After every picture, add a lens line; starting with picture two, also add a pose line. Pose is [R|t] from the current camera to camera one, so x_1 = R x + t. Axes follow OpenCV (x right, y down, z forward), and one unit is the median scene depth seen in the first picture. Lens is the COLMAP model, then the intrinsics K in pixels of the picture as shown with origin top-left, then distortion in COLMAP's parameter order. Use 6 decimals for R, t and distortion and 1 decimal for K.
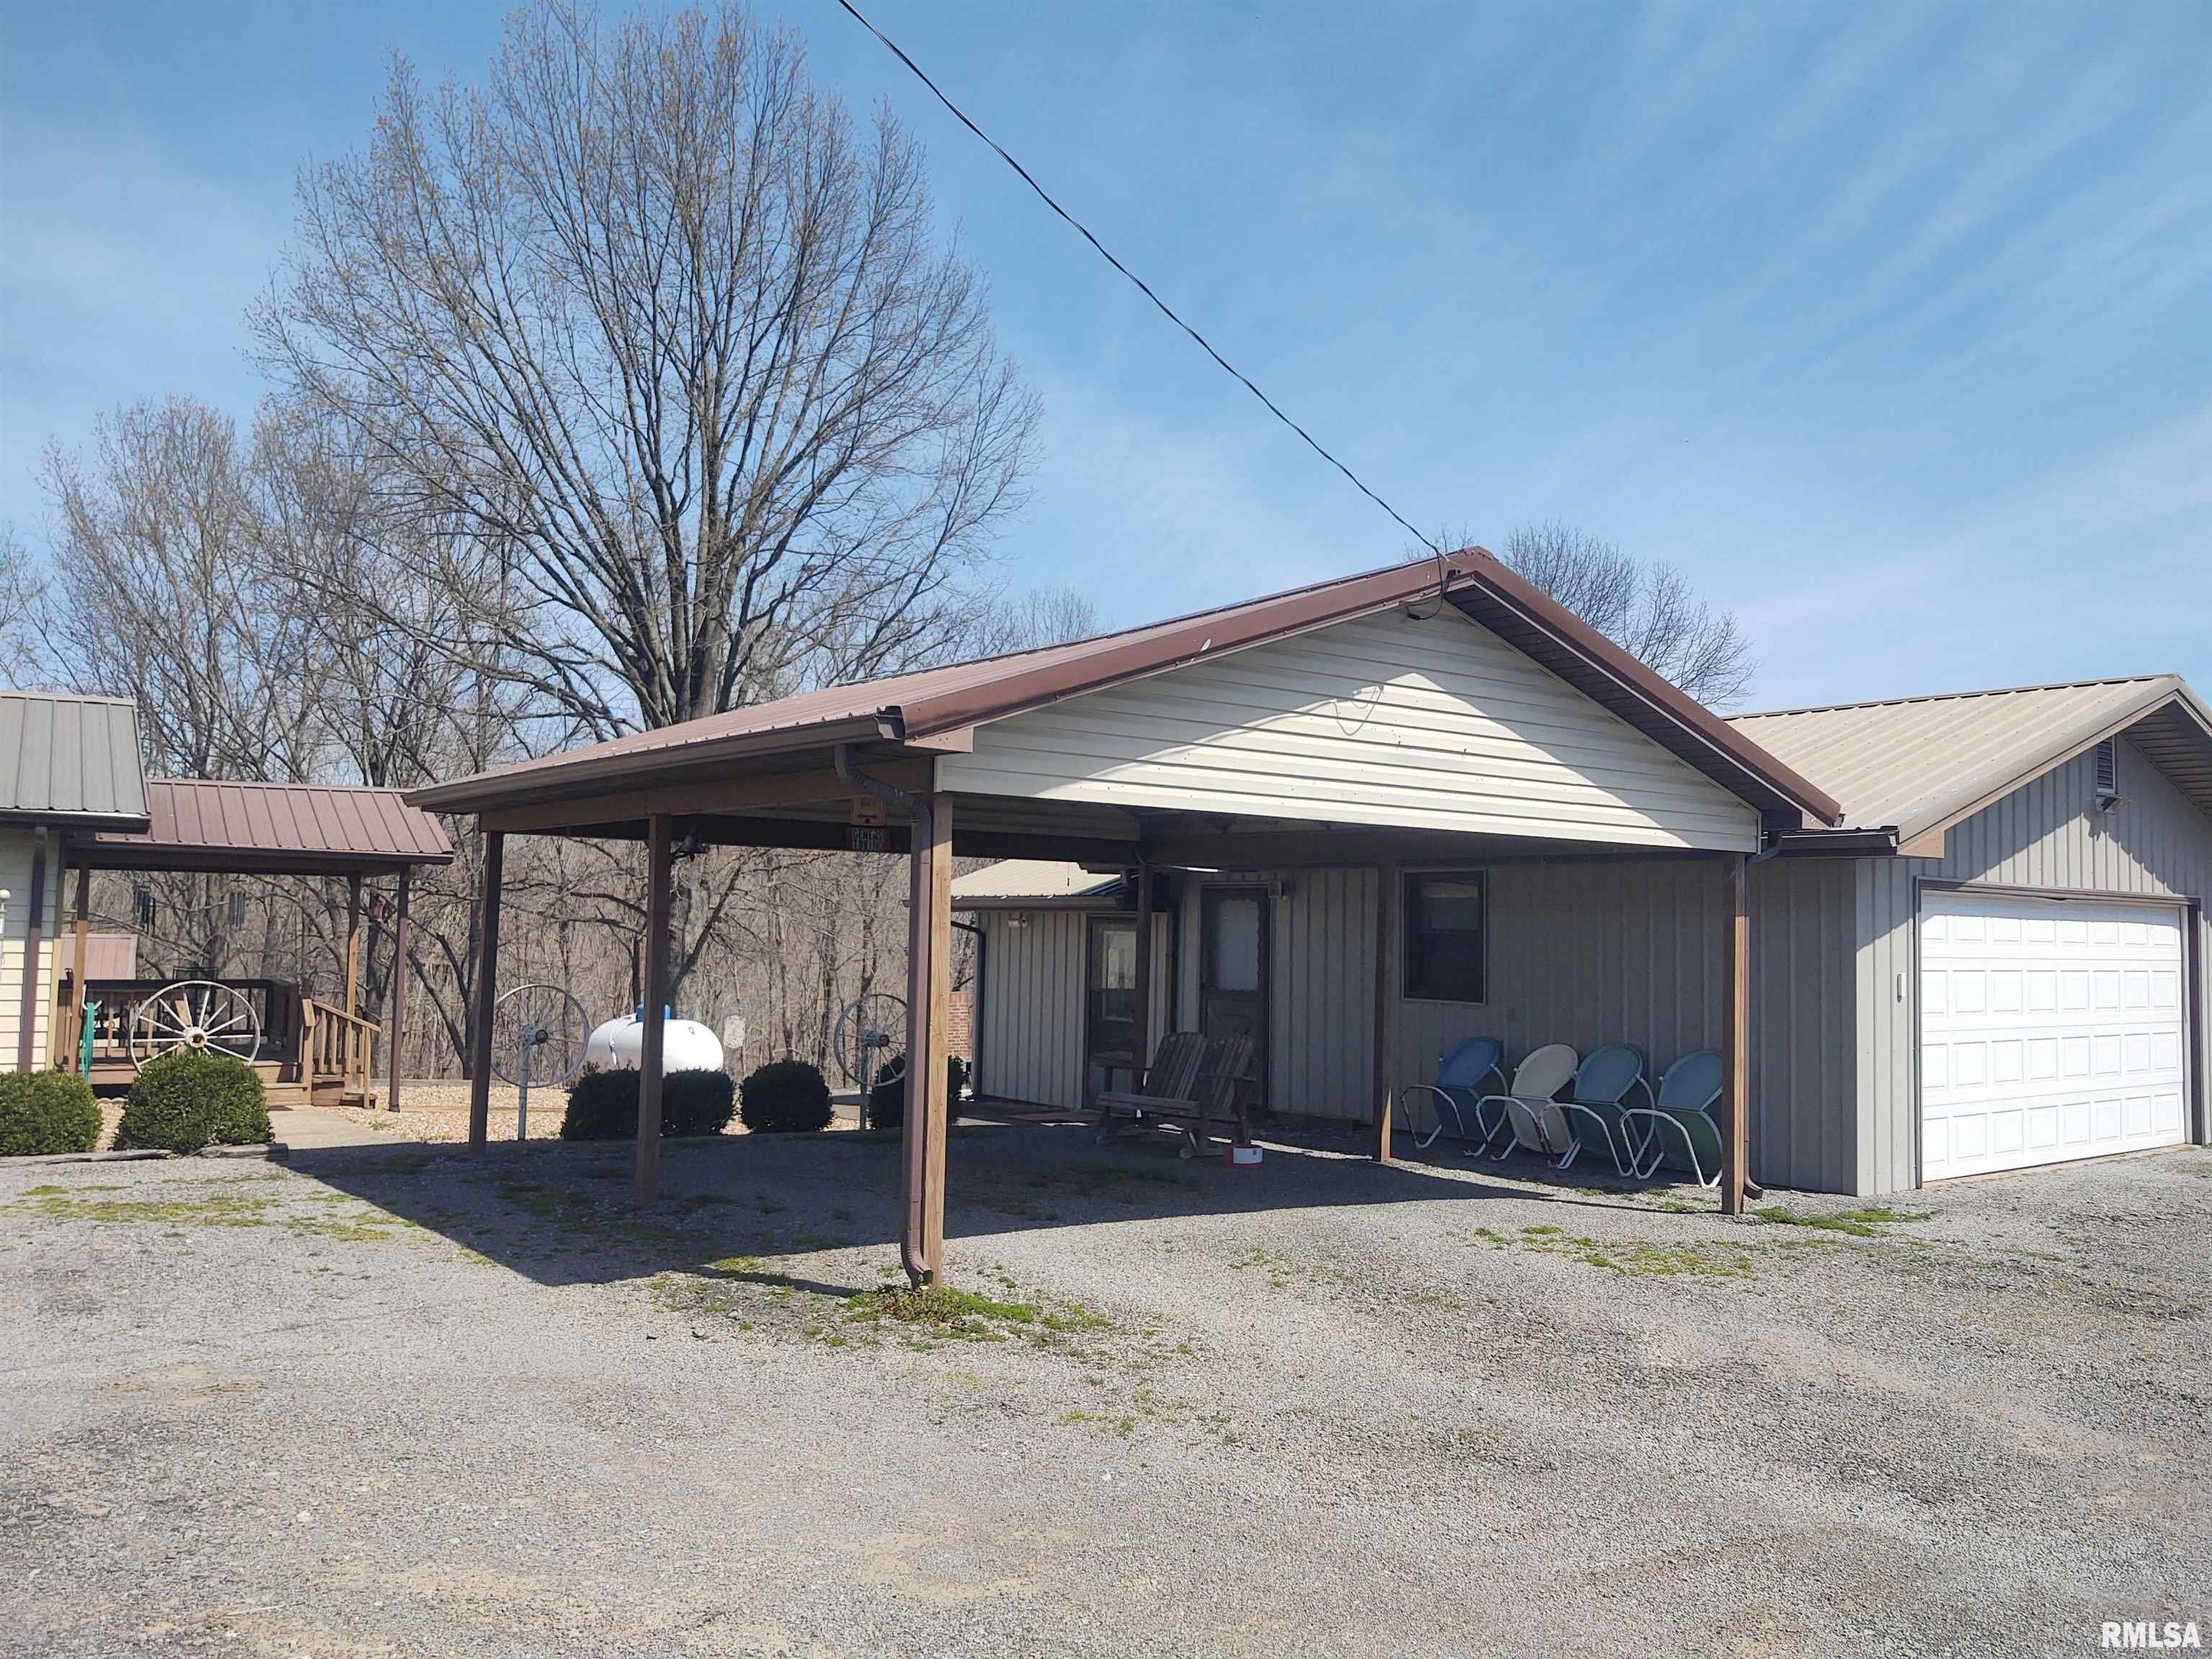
lens RADIAL K [[1724.4, 0, 1105.6], [0, 1724.4, 832.3], [0, 0, 1]] dist [0.005990, 0.000116]
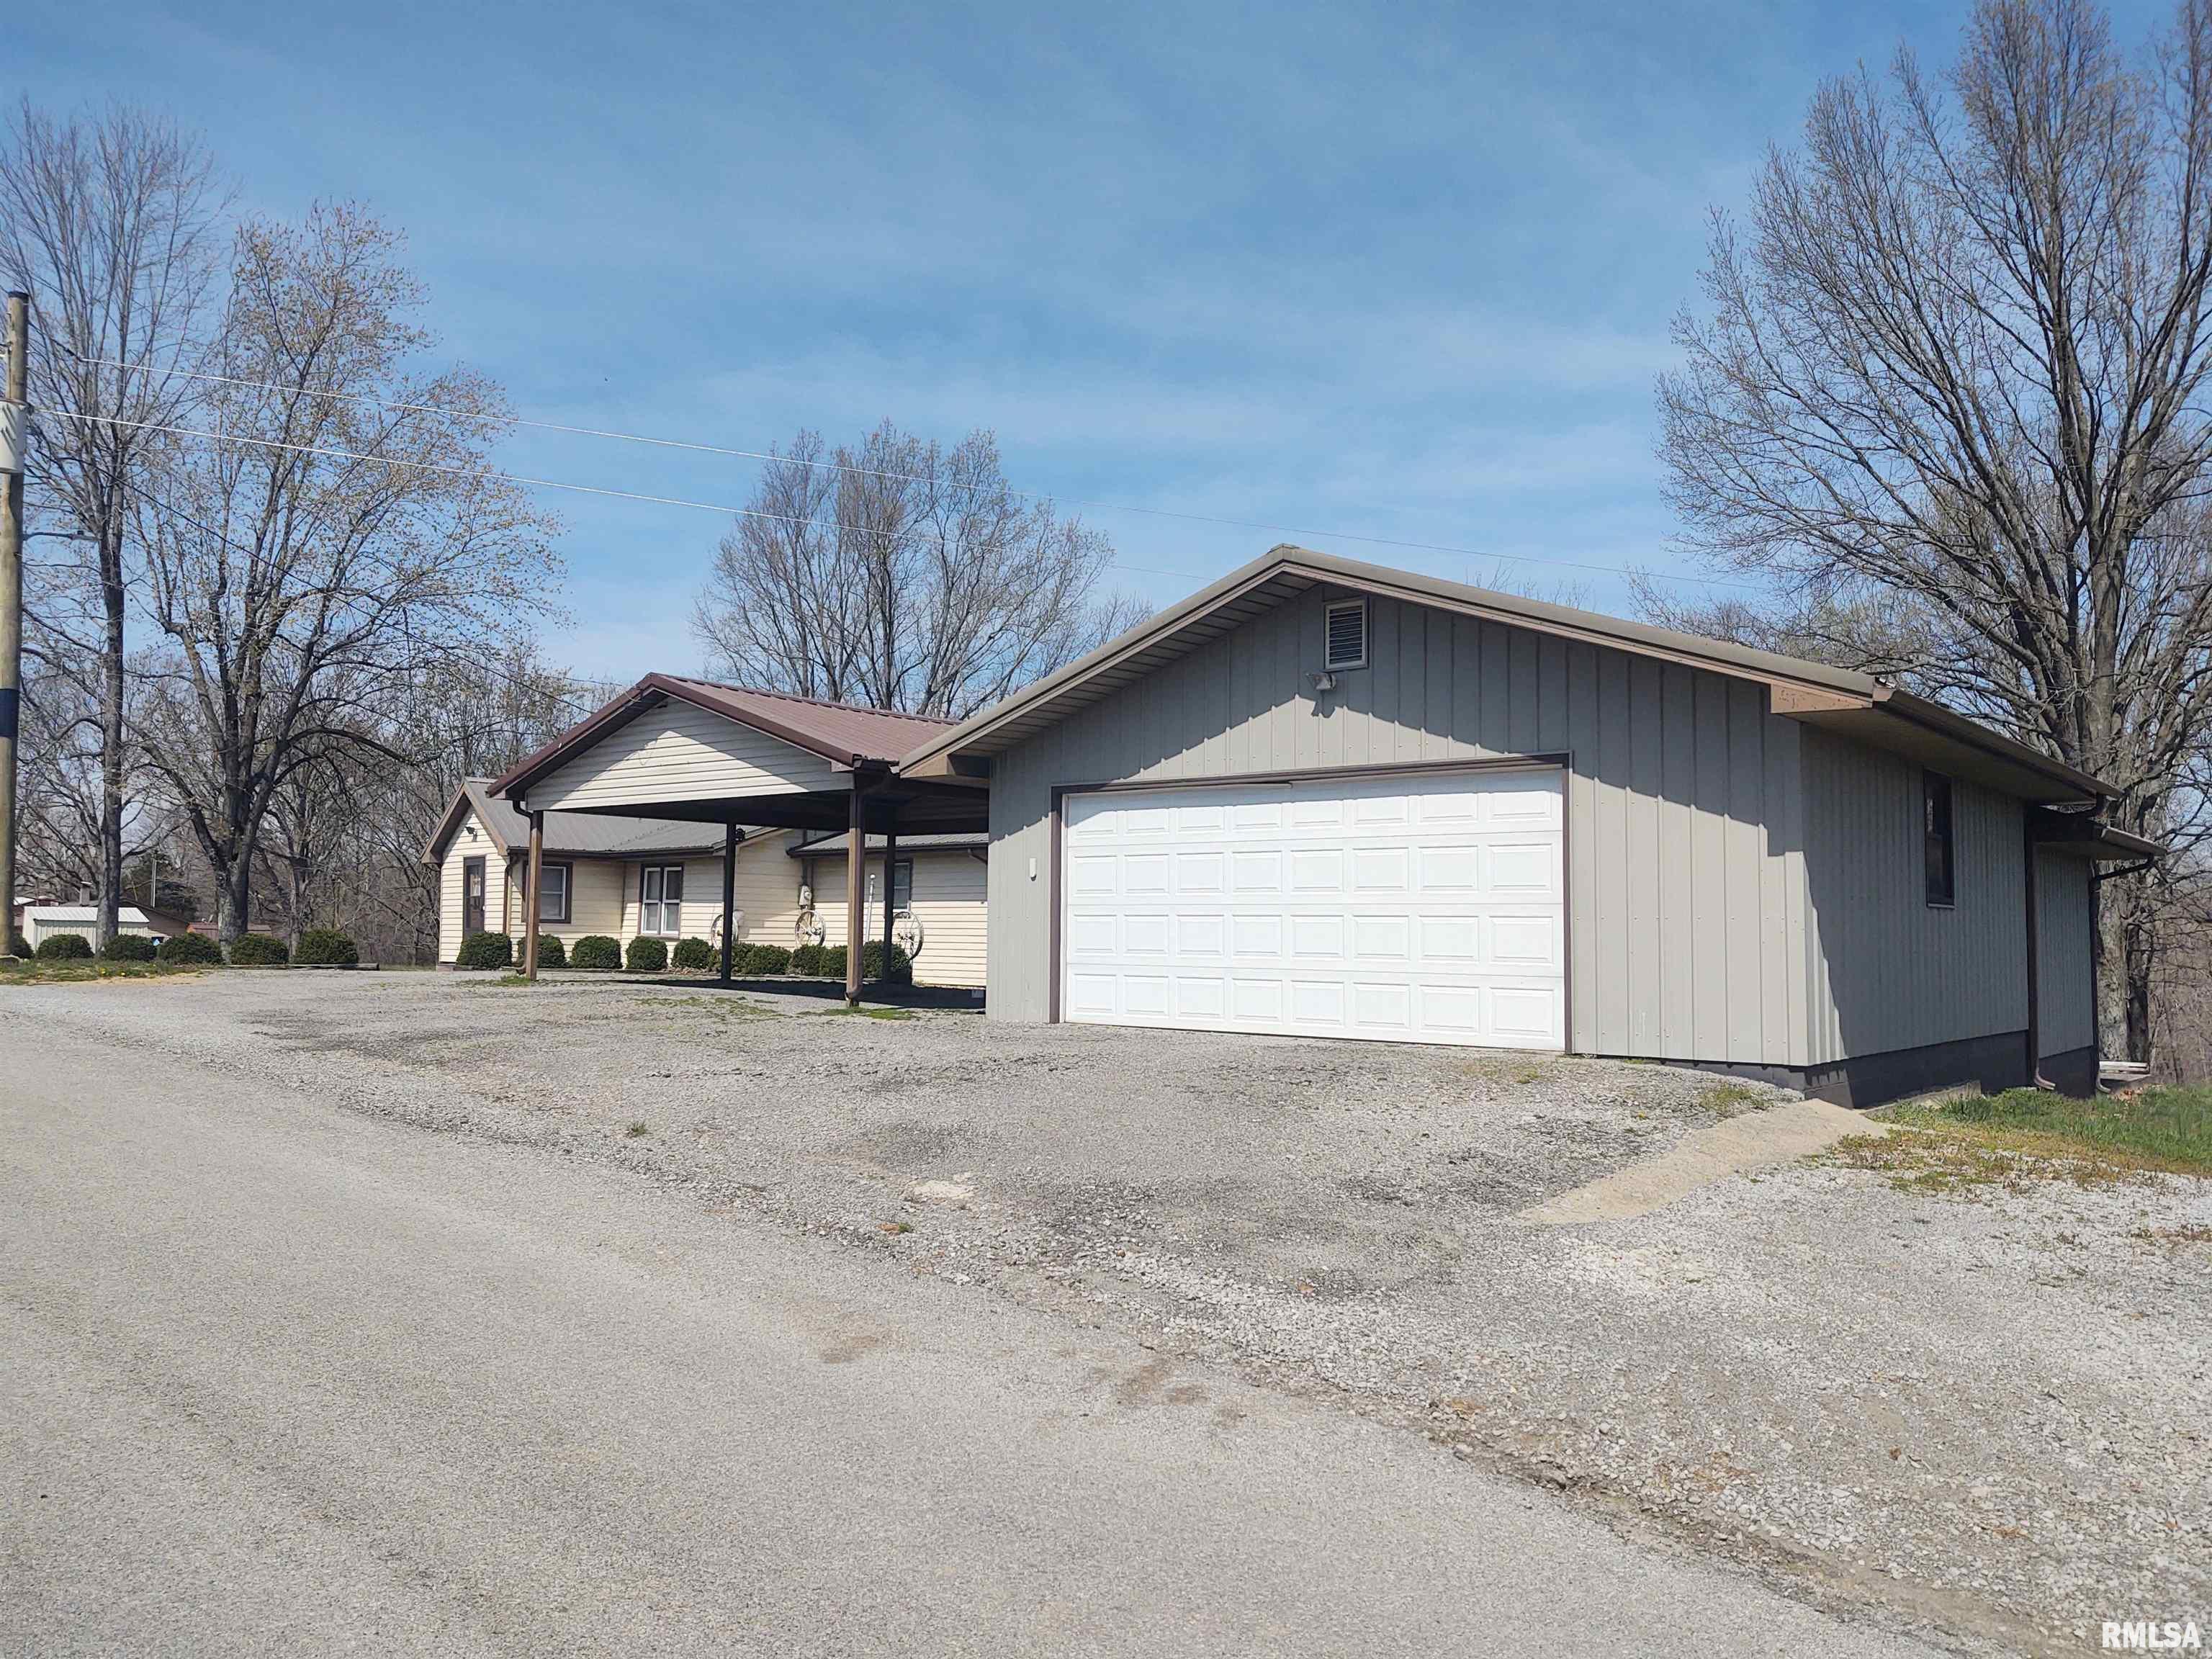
lens RADIAL K [[1724.4, 0, 1105.2], [0, 1724.4, 827.2], [0, 0, 1]] dist [0.005990, 0.000116]
pose [[0.228190, -0.073524, -0.970837, 2.256393], [0.057896, 0.996405, -0.061852, 0.183026], [0.971894, -0.042094, 0.231626, 0.958131]]
